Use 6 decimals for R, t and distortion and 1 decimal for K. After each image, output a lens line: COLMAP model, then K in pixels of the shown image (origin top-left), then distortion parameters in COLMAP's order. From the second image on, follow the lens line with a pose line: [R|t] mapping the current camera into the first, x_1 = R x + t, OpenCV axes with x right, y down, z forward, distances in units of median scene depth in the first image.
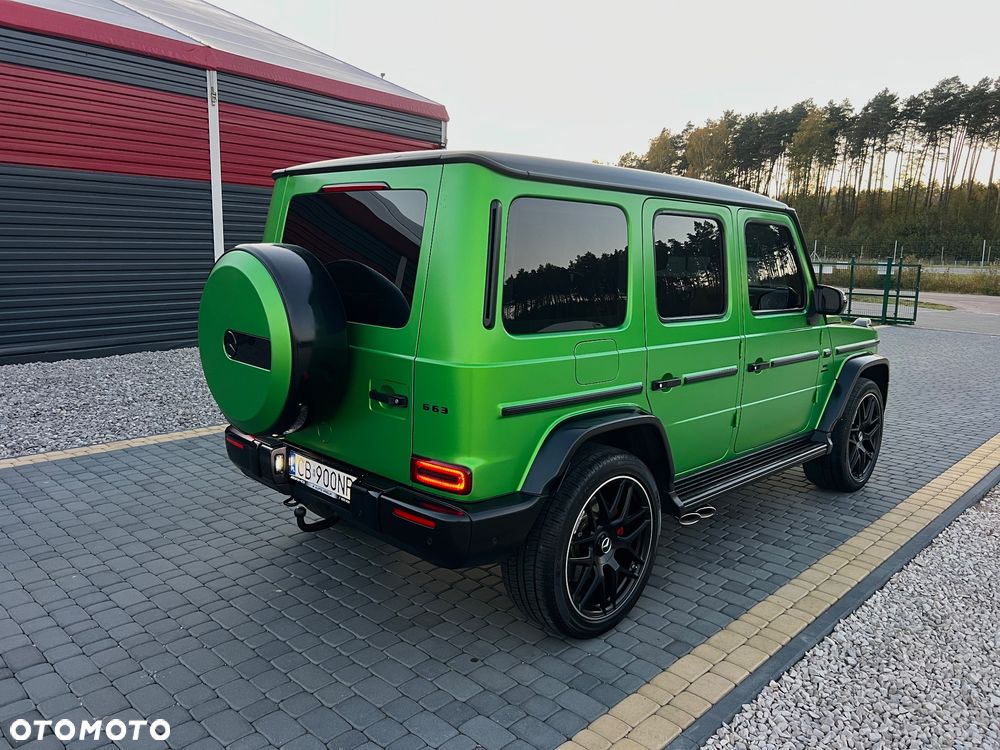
lens RADIAL K [[752.0, 0, 493.4], [0, 752.0, 352.5], [0, 0, 1]] dist [0.053416, -0.057932]
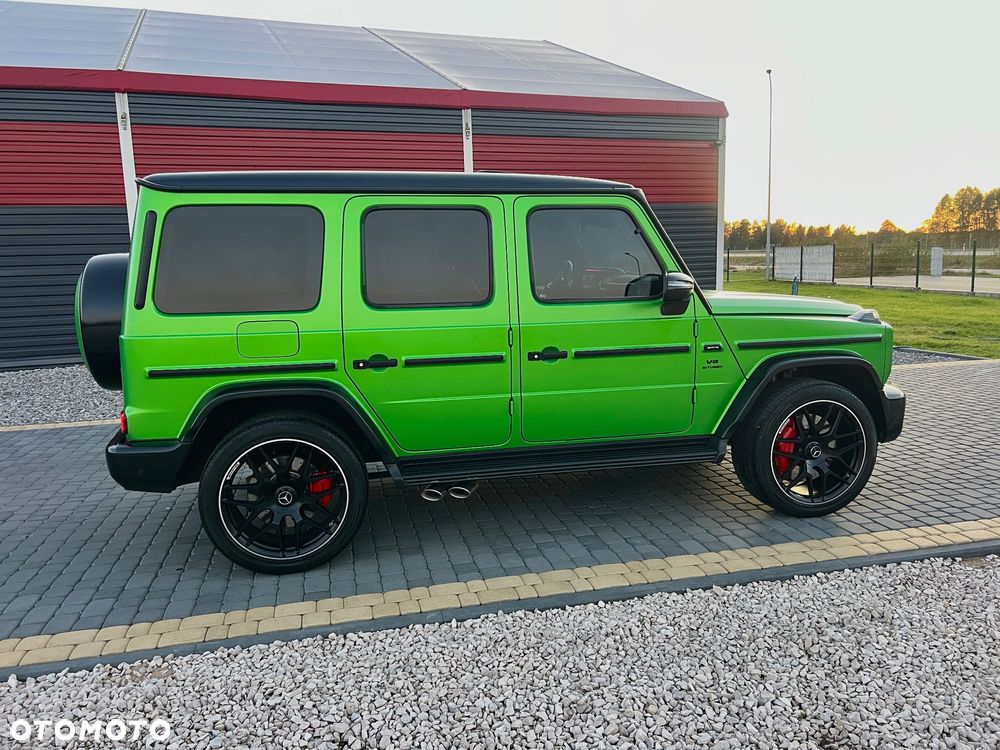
lens RADIAL K [[748.2, 0, 497.3], [0, 748.2, 352.0], [0, 0, 1]] dist [0.053892, -0.057843]
pose [[0.839203, 0.021623, -0.543388, 0.833717], [-0.028690, 0.999578, -0.004533, 0.020408], [0.543061, 0.019394, 0.839469, 0.156527]]
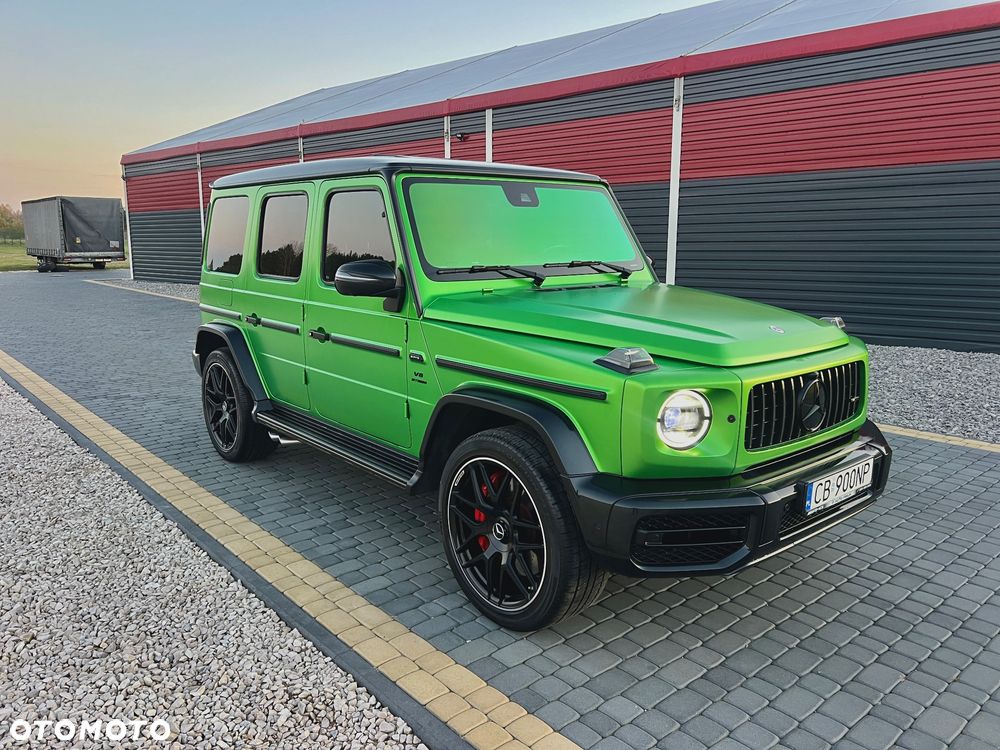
lens RADIAL K [[748.2, 0, 497.3], [0, 748.2, 352.0], [0, 0, 1]] dist [0.053892, -0.057843]
pose [[-0.088570, 0.128831, -0.987703, 1.349848], [-0.138499, 0.980375, 0.140295, -0.136605], [0.986394, 0.149222, -0.068989, 1.332508]]
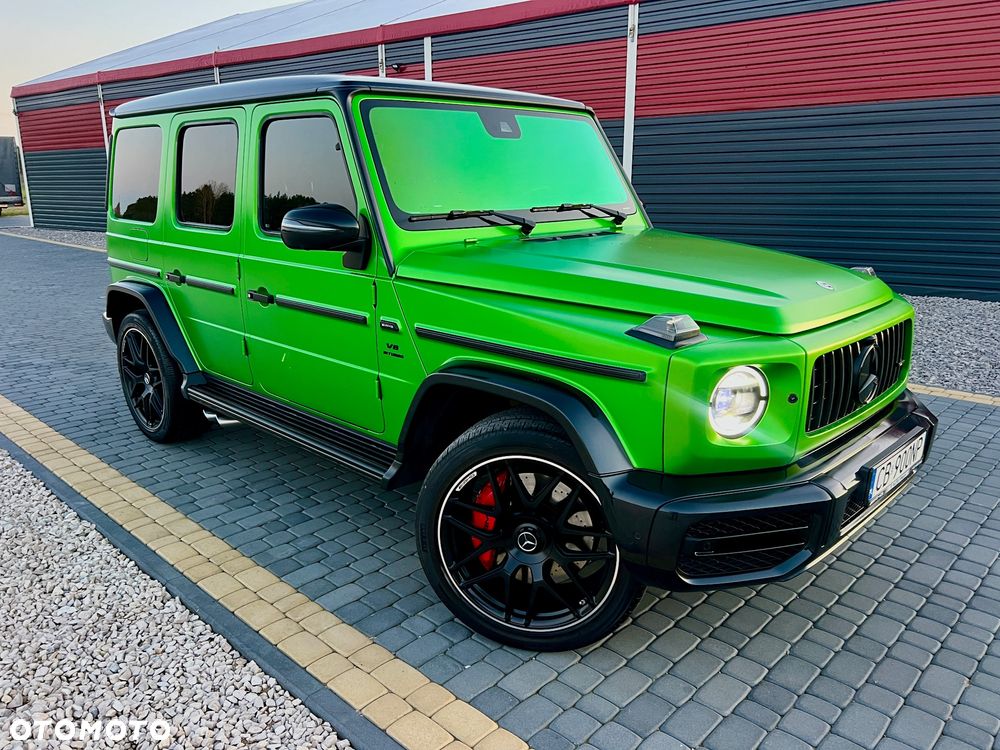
lens RADIAL K [[750.3, 0, 505.1], [0, 750.3, 363.5], [0, 0, 1]] dist [0.056341, -0.056264]
pose [[0.009450, 0.214318, -0.976718, 1.209980], [-0.135486, 0.968029, 0.211100, -0.125962], [0.990734, 0.130337, 0.038185, 1.270123]]
